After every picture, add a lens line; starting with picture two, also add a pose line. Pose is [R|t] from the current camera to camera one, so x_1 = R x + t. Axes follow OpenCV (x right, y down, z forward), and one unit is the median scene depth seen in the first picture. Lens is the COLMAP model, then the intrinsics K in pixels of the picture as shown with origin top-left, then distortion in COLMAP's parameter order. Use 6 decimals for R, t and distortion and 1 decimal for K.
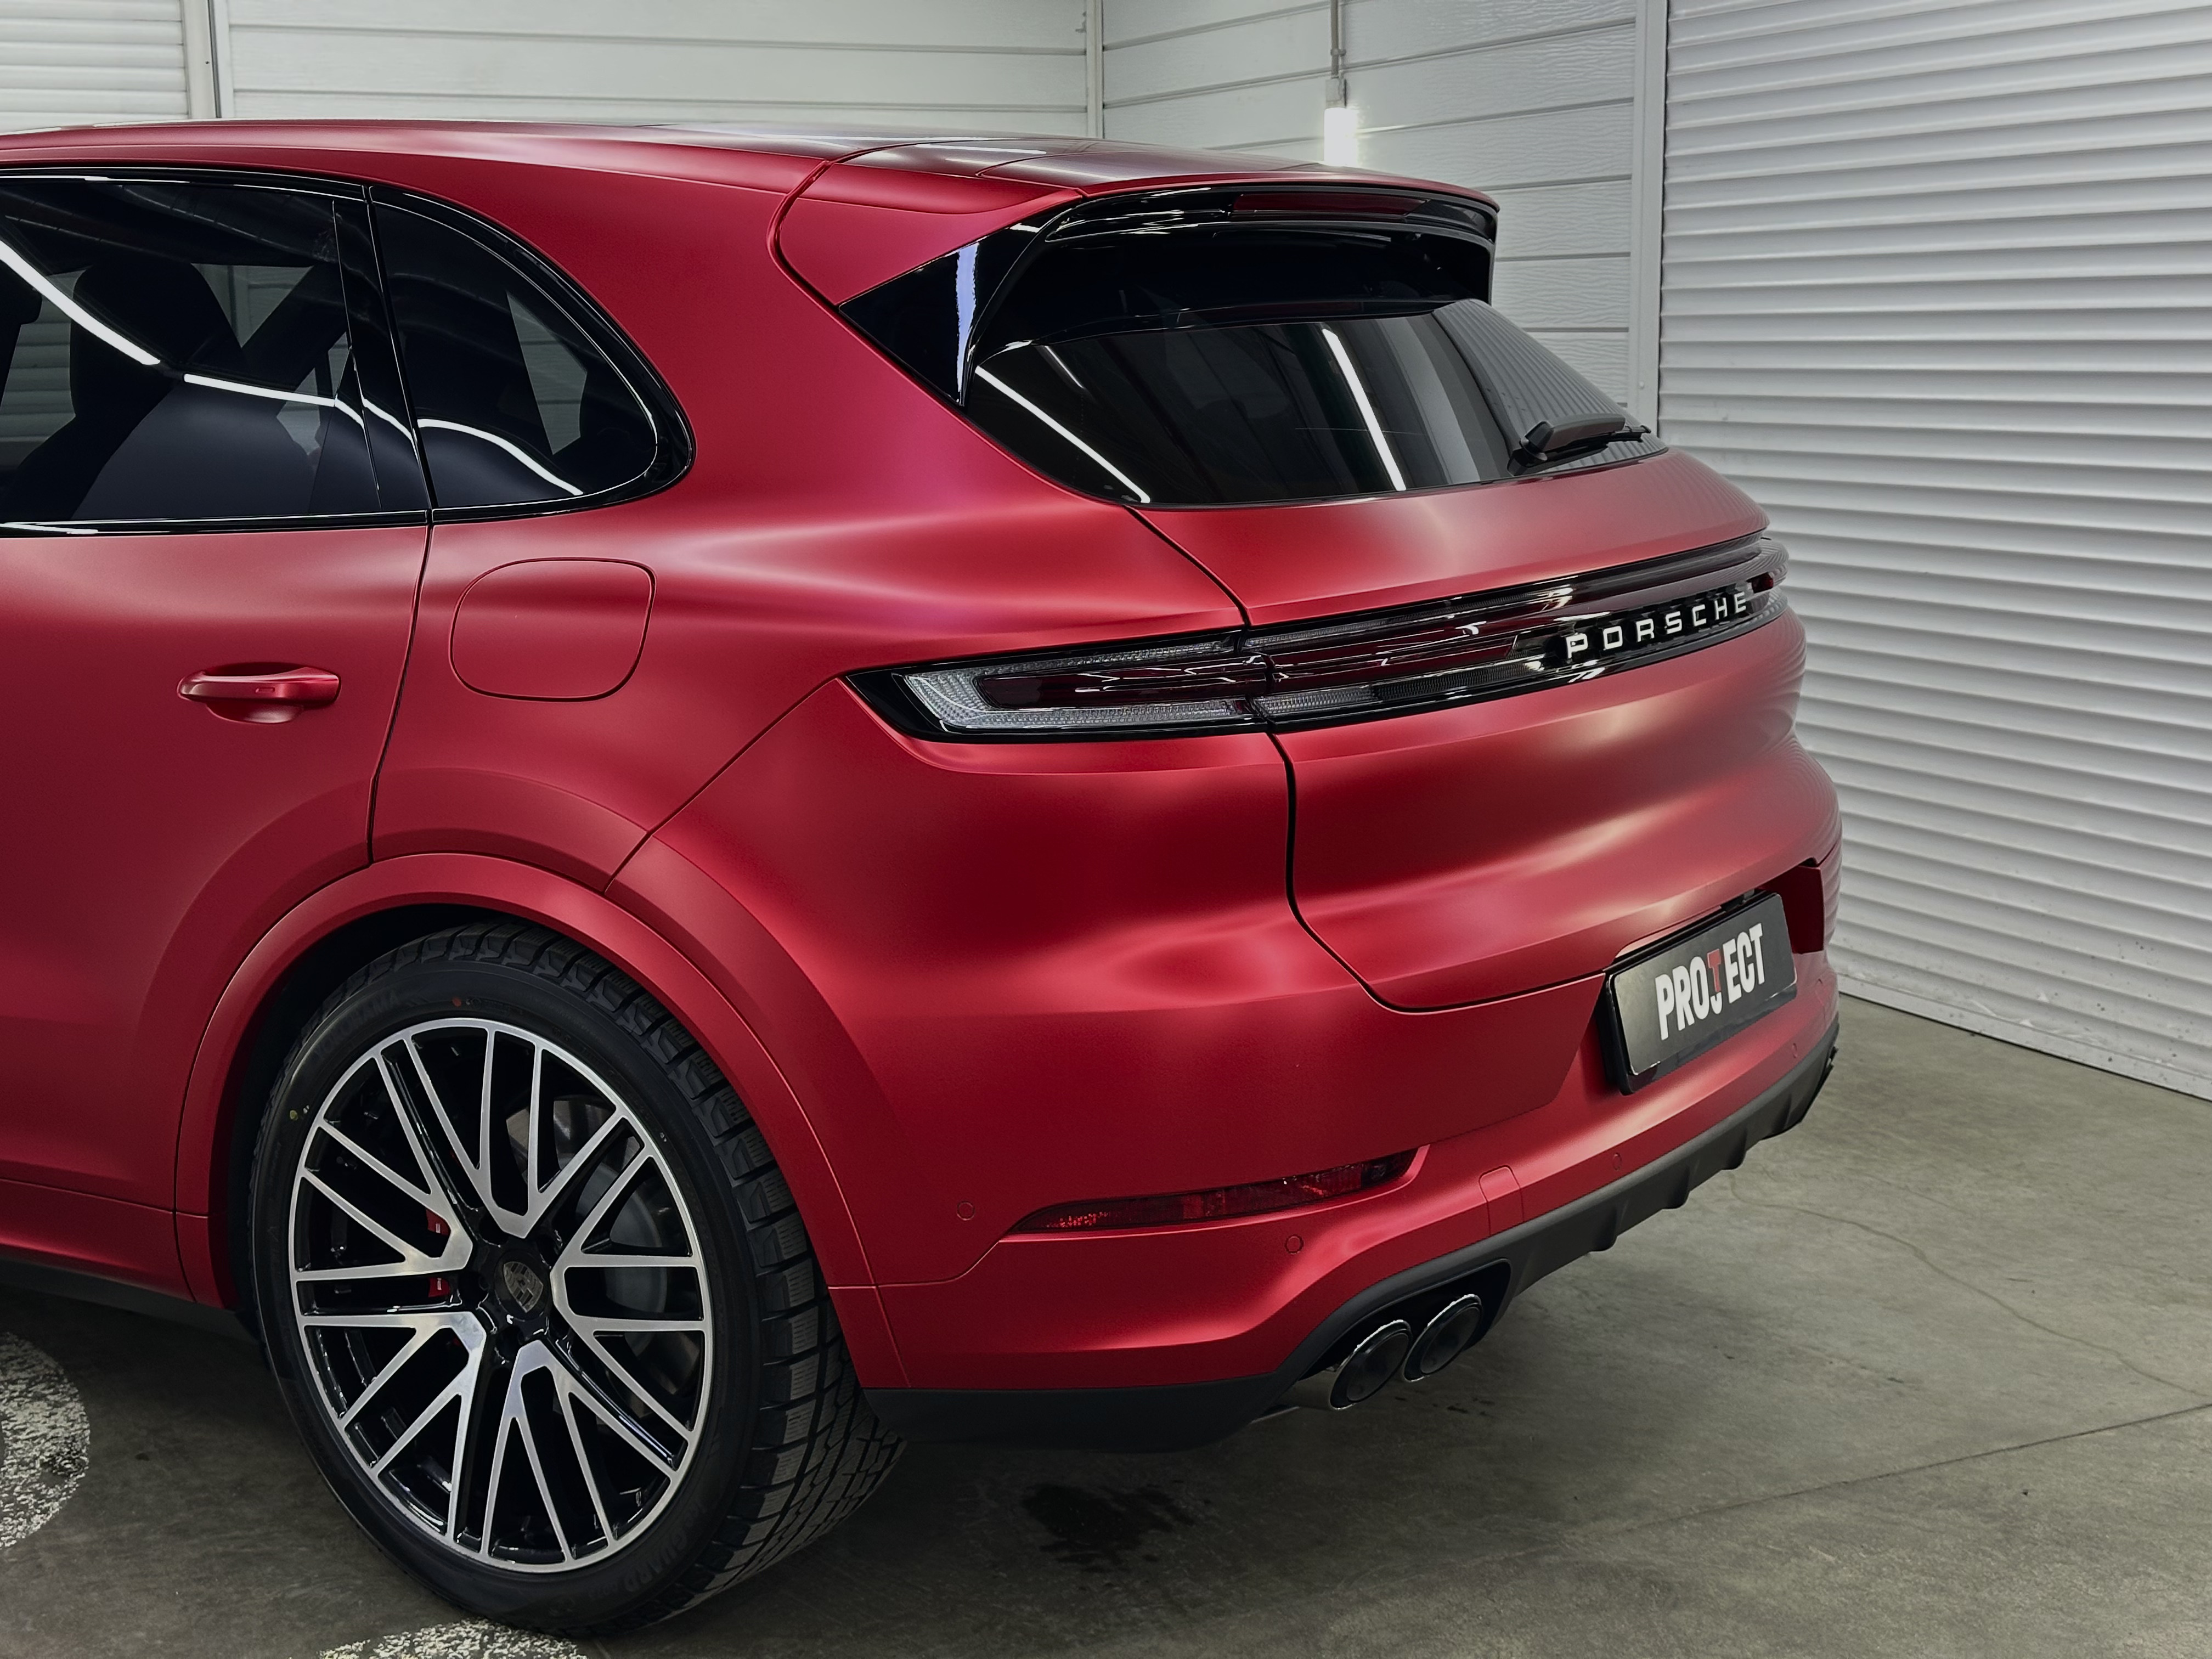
lens RADIAL K [[3107.9, 0, 1126.2], [0, 3107.9, 845.1], [0, 0, 1]] dist [0.077536, 0.000000]
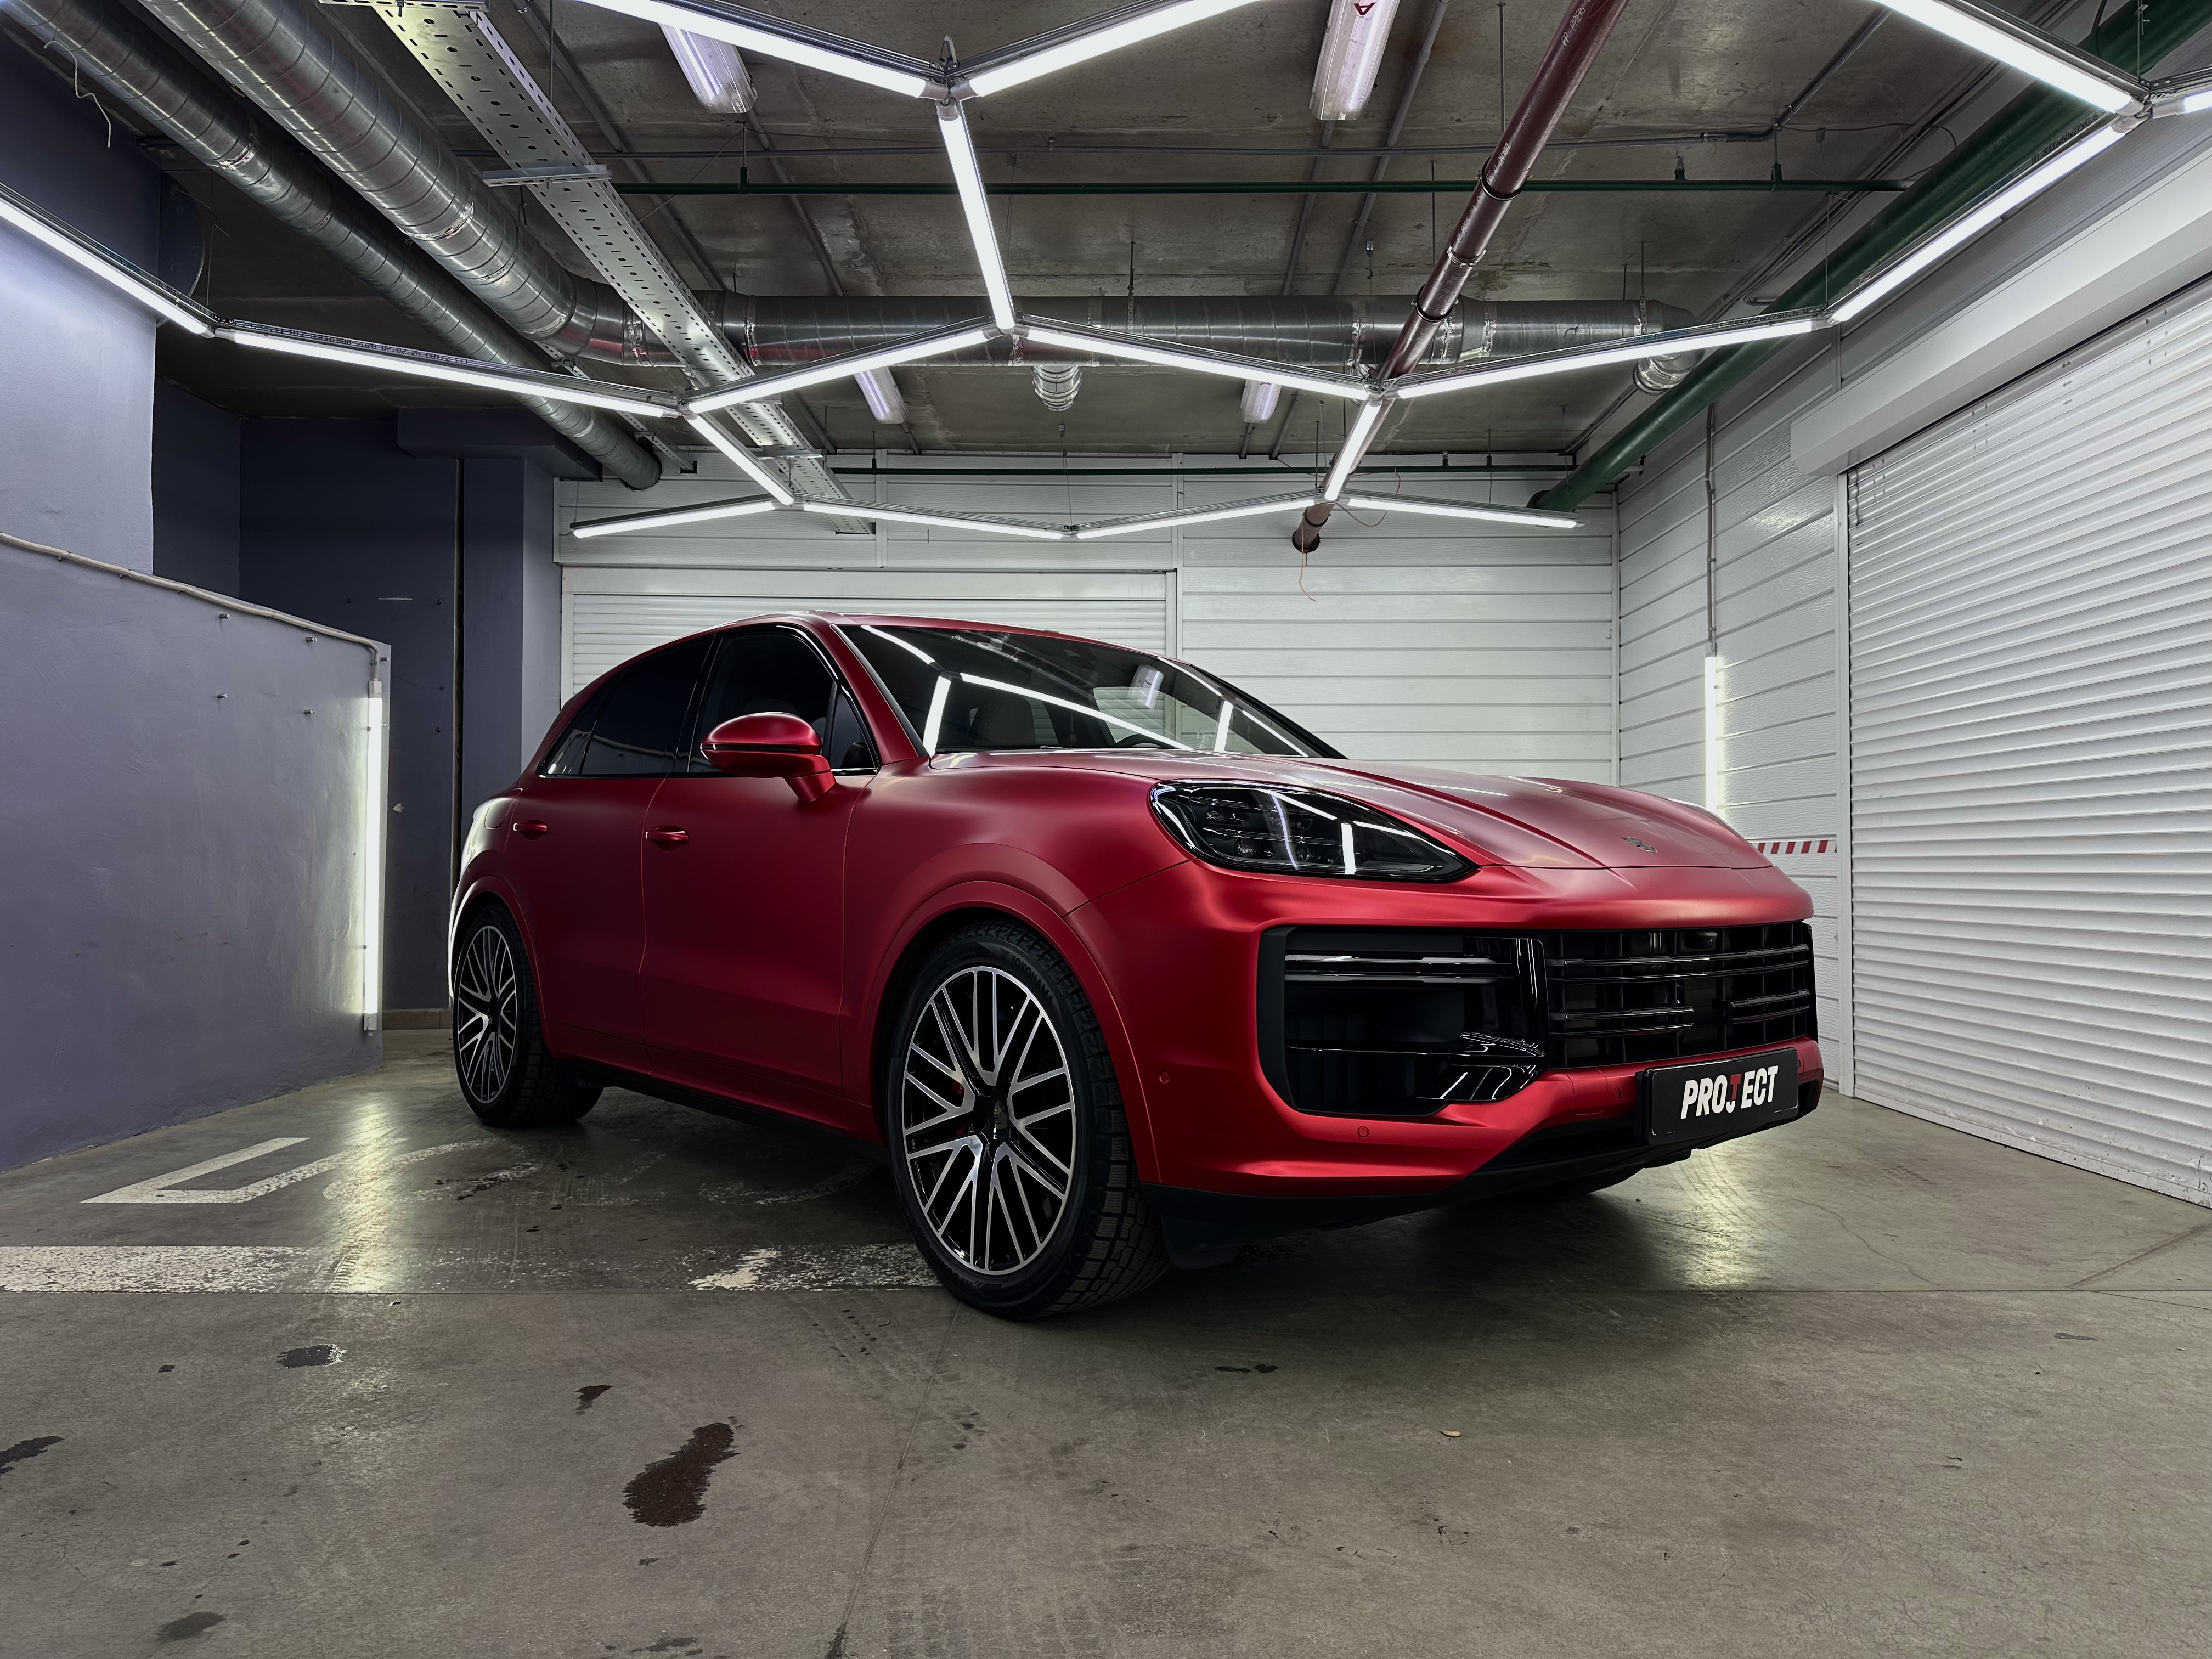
lens RADIAL K [[1574.4, 0, 1139.5], [0, 1574.4, 831.3], [0, 0, 1]] dist [0.044747, -0.041625]
pose [[0.904060, 0.008384, -0.427324, 0.343414], [-0.090151, 0.981055, -0.171478, 0.132297], [0.417790, 0.193550, 0.887688, 0.045119]]
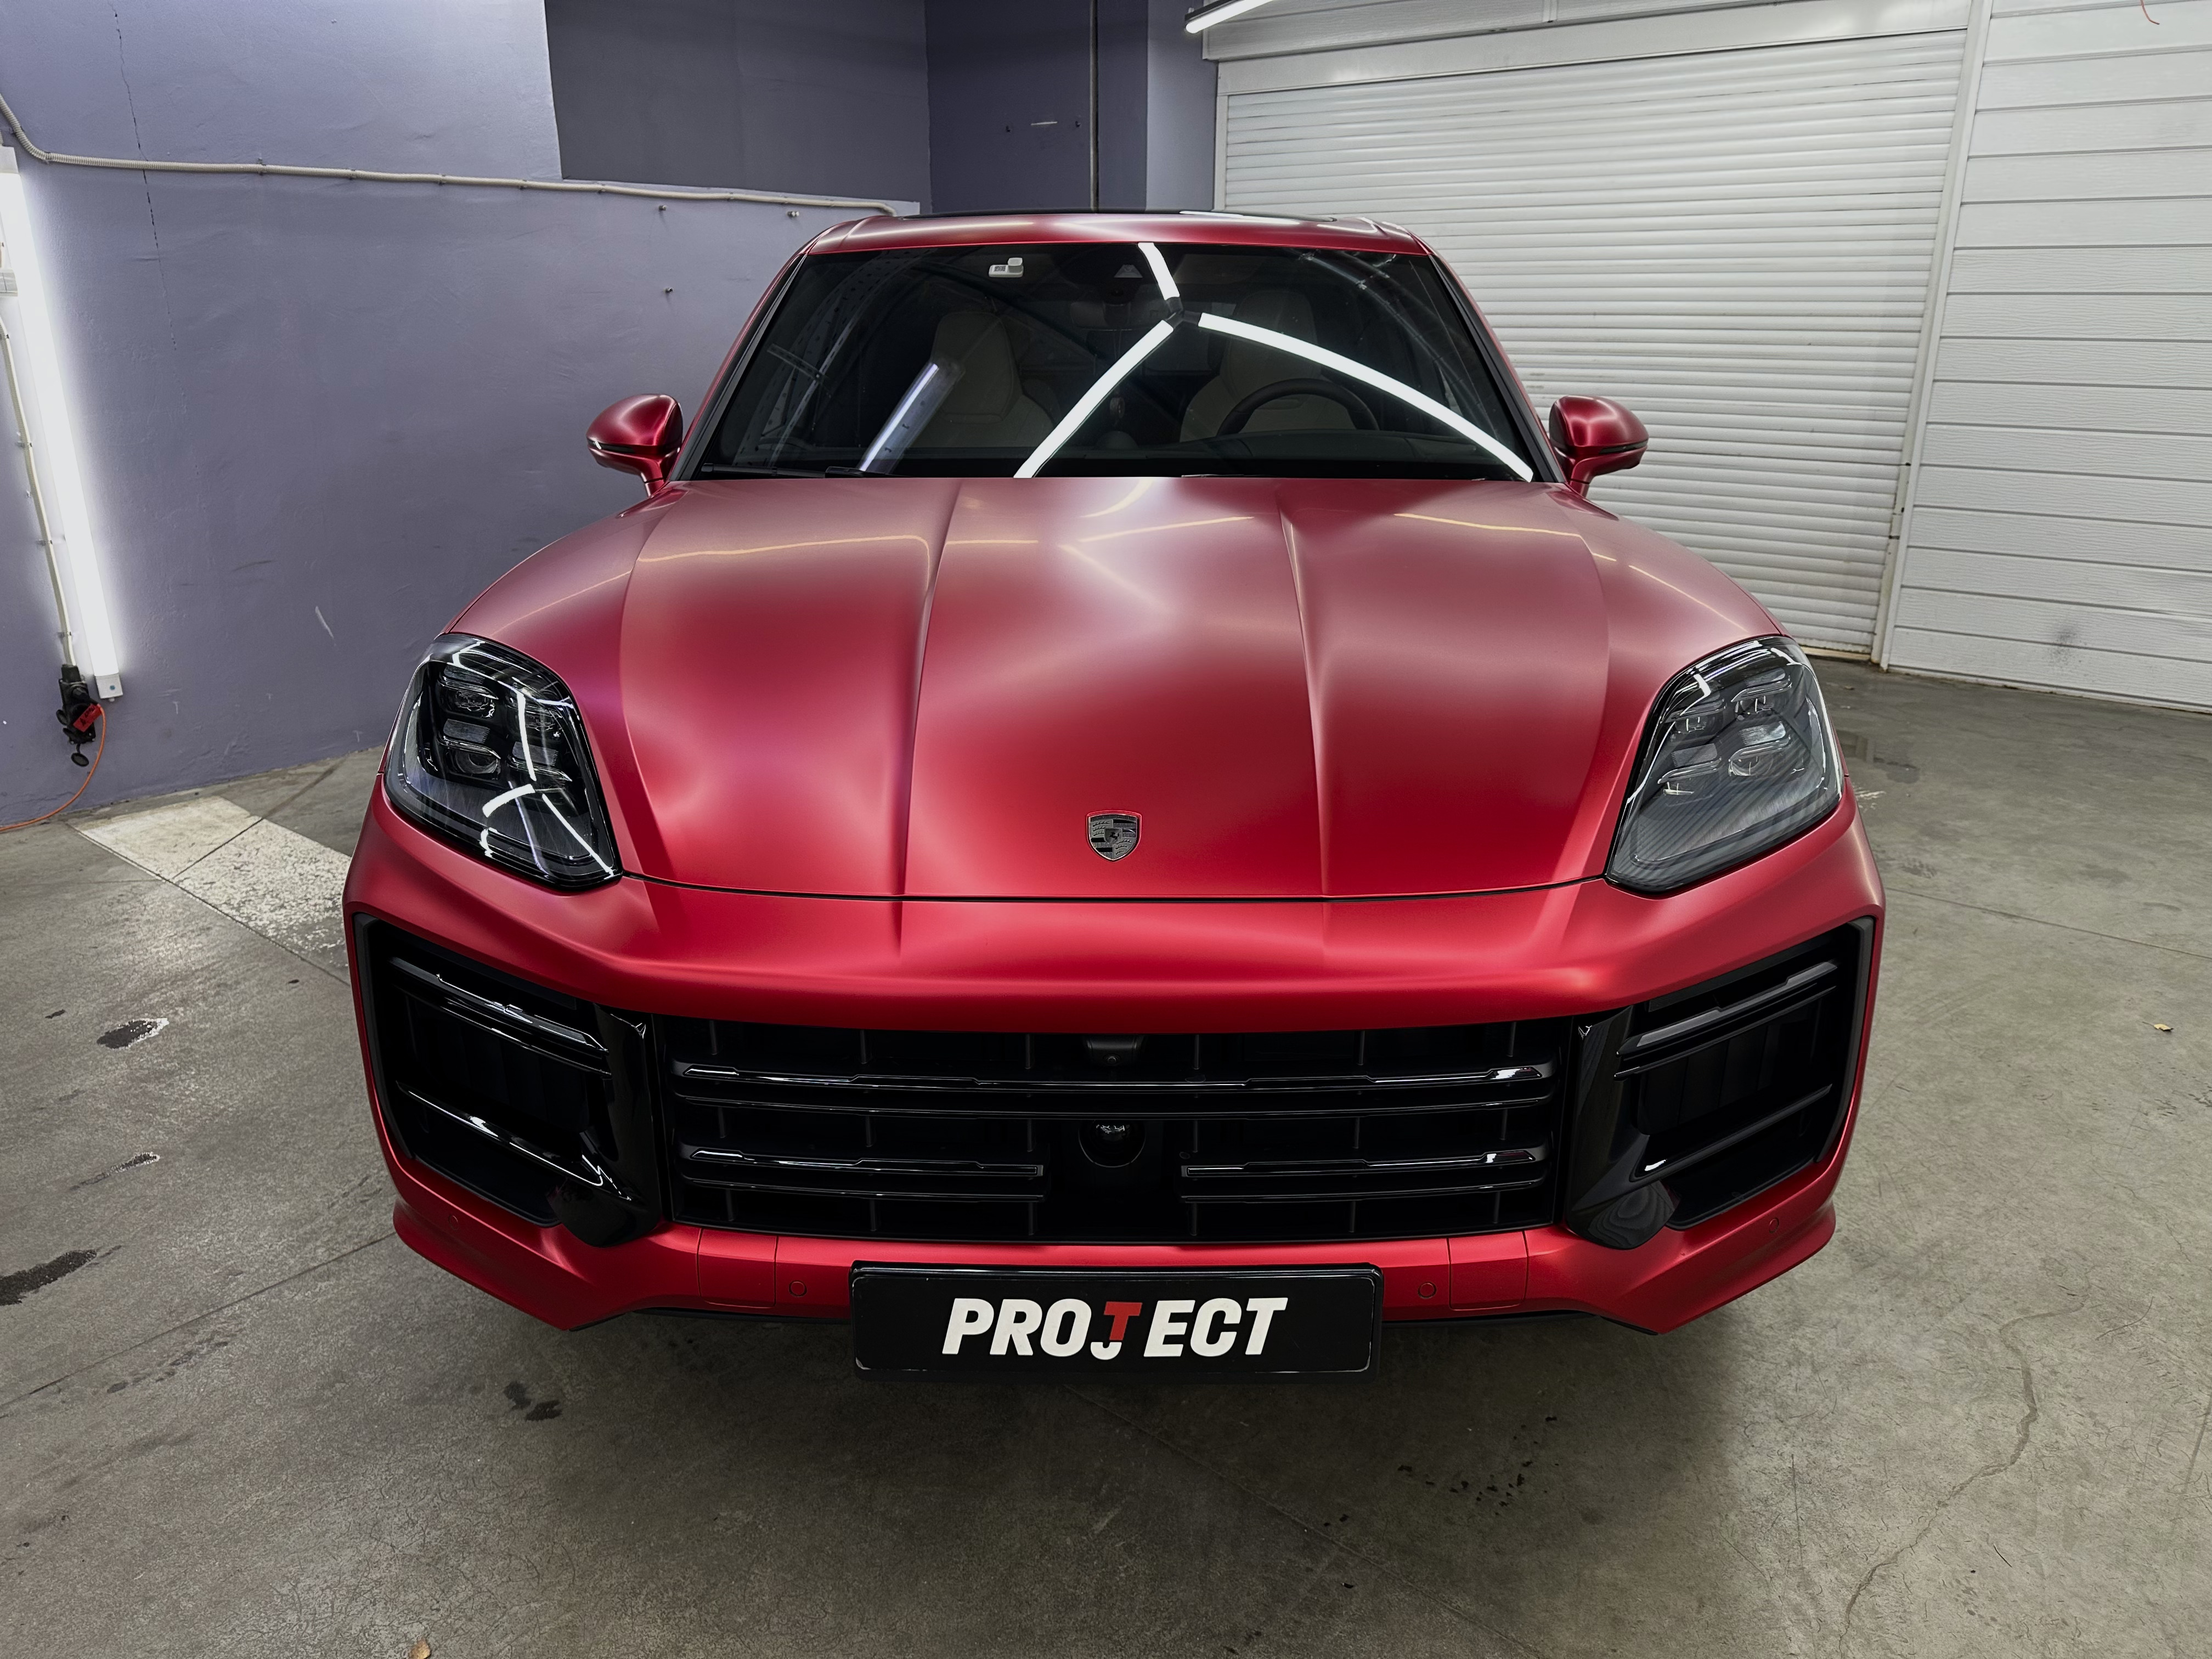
lens RADIAL K [[1574.4, 0, 1118.2], [0, 1574.4, 822.7], [0, 0, 1]] dist [0.044747, -0.041625]
pose [[0.407143, 0.305102, -0.860899, 0.602716], [-0.167963, 0.951494, 0.257774, -0.146382], [0.897788, 0.039648, 0.438640, 0.712133]]
